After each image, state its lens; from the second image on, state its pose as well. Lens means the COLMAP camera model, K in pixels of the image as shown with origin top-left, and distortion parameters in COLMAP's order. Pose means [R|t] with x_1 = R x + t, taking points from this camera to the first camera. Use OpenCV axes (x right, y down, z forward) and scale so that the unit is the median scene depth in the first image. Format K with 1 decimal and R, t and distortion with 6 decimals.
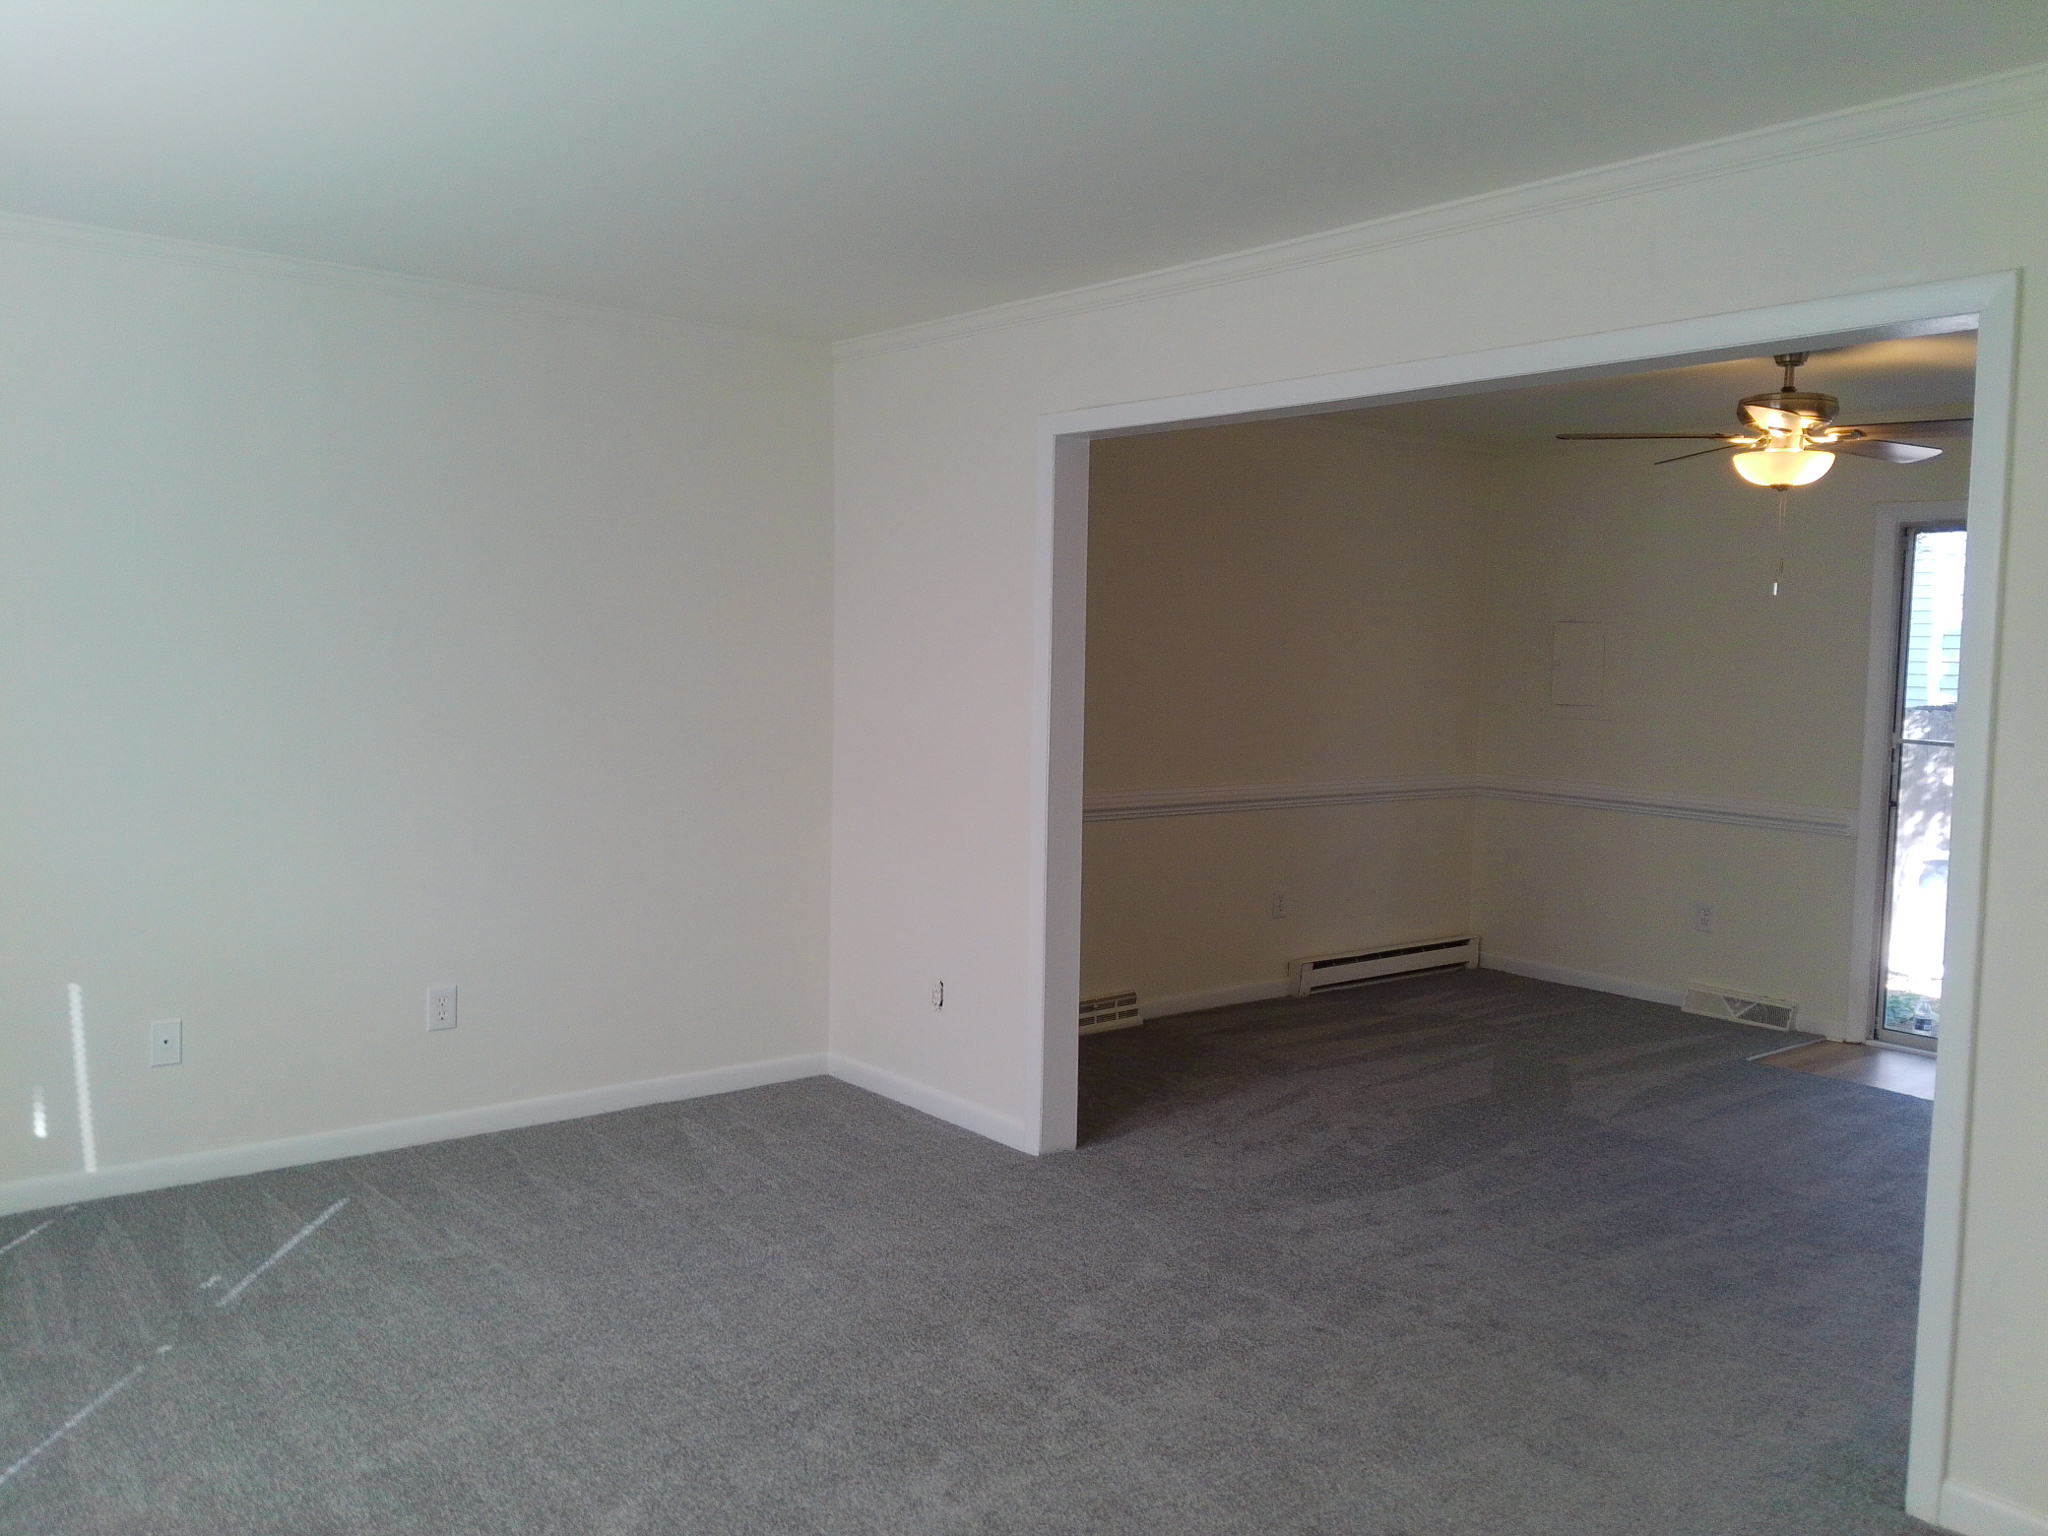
lens RADIAL K [[1661.2, 0, 1055.2], [0, 1661.2, 767.5], [0, 0, 1]] dist [0.102953, -0.160346]
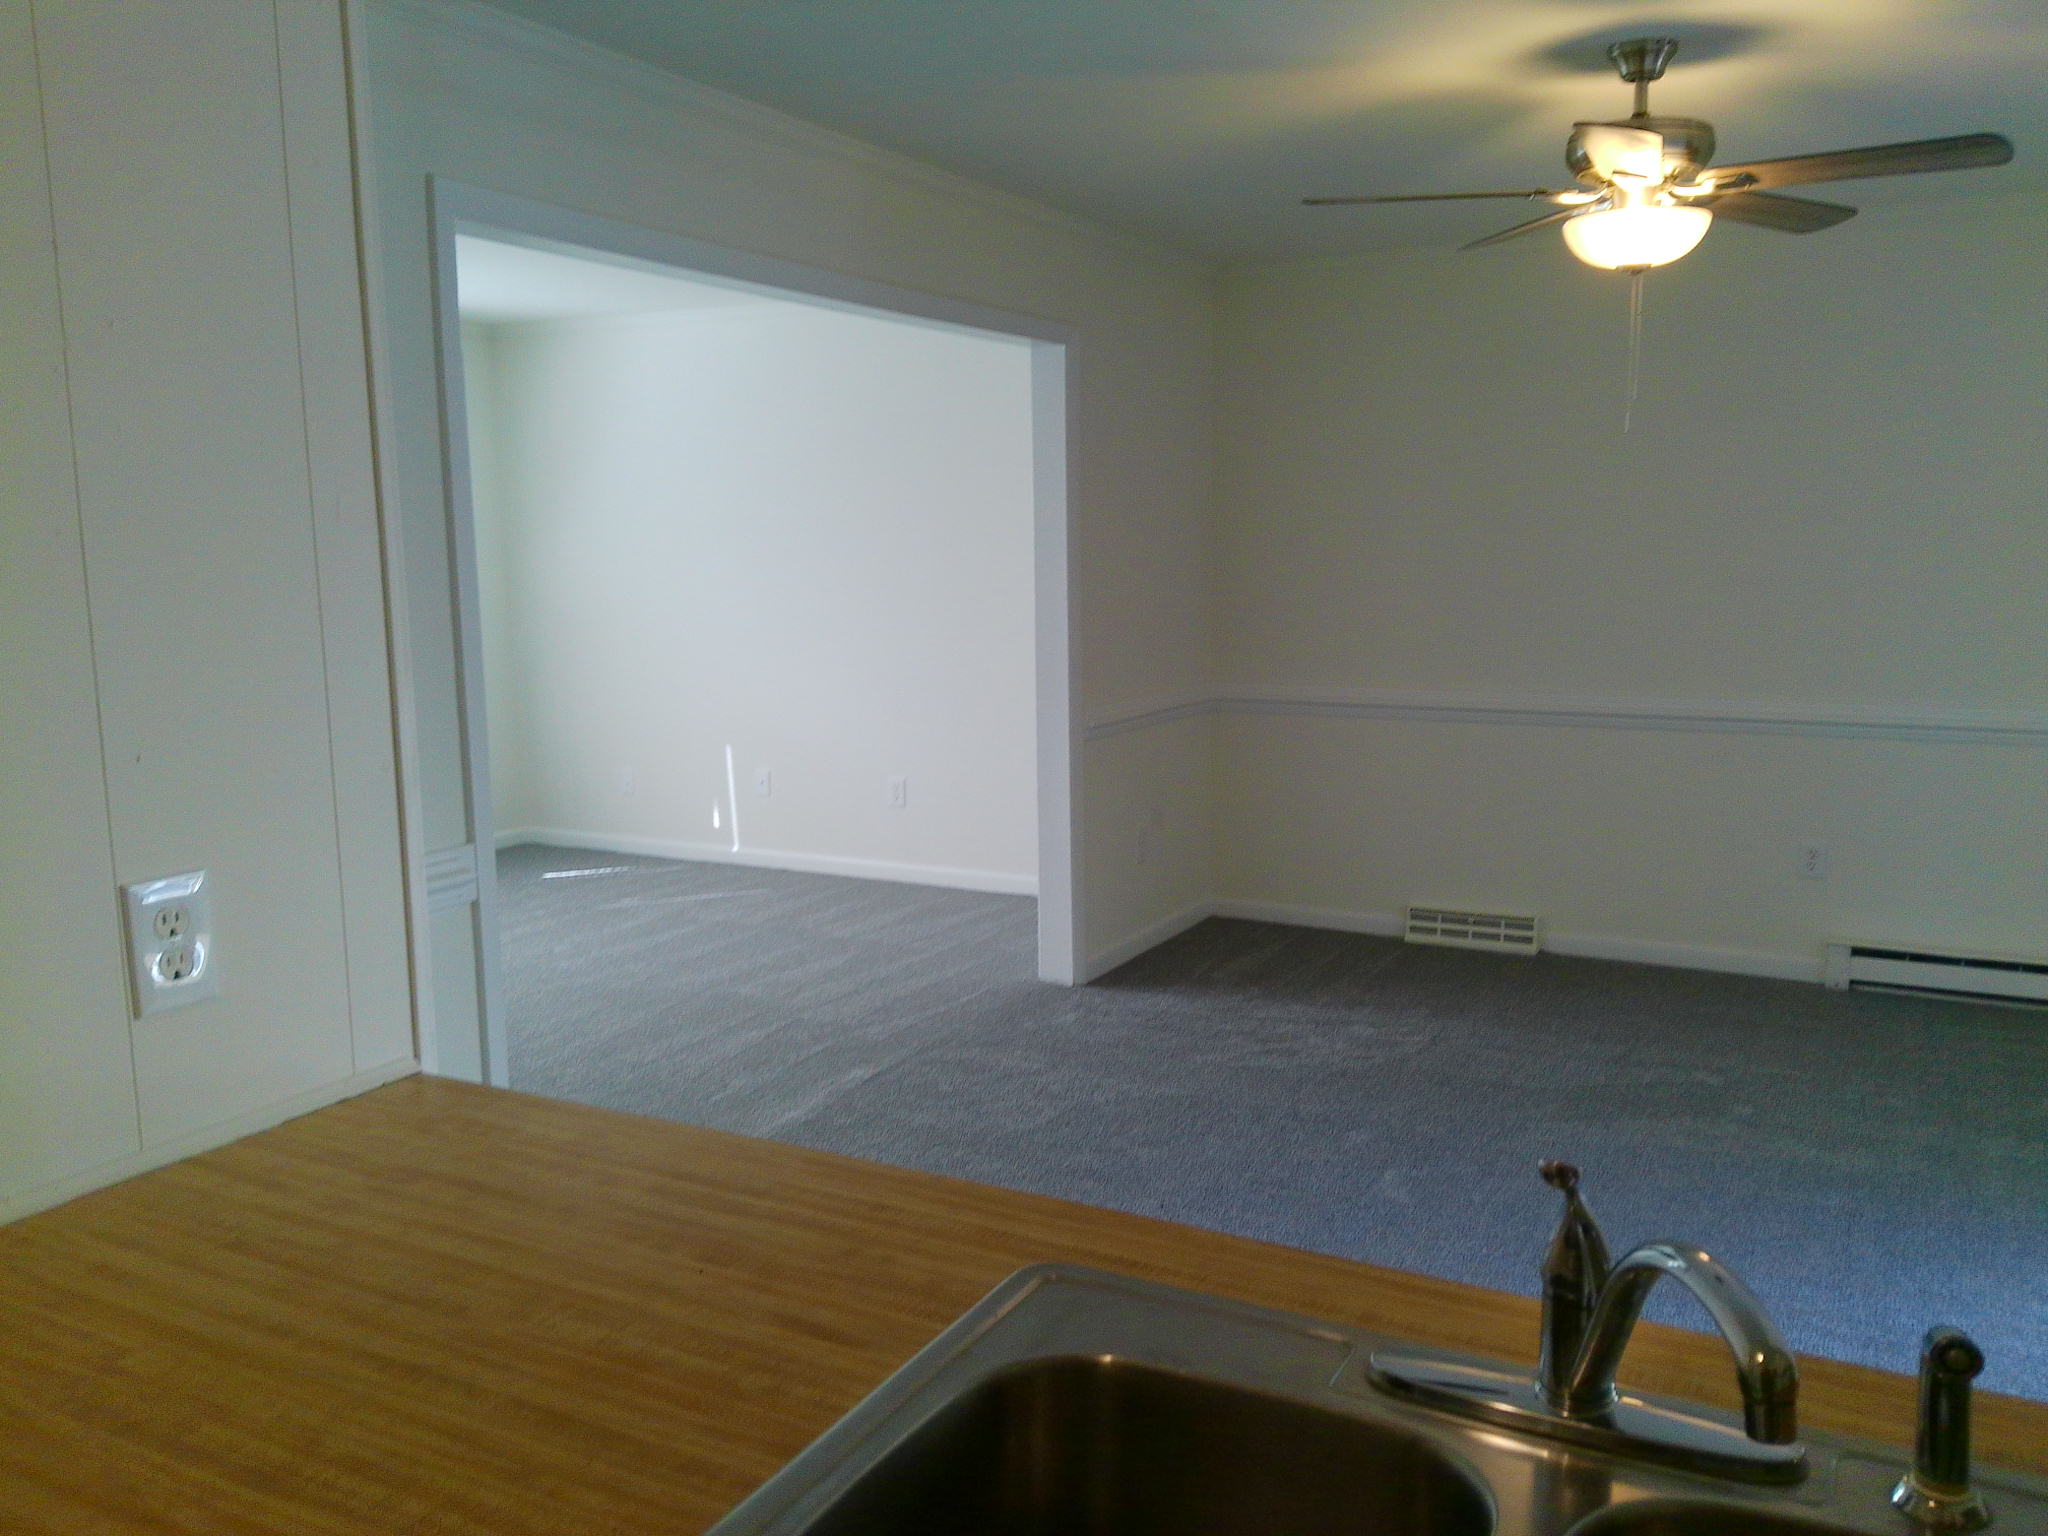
lens RADIAL K [[1650.0, 0, 1049.9], [0, 1650.0, 766.0], [0, 0, 1]] dist [0.098201, -0.156279]
pose [[0.377848, 0.103005, -0.920120, 0.748979], [-0.049443, 0.994619, 0.091041, -0.014525], [0.924546, 0.011094, 0.380908, 0.412107]]
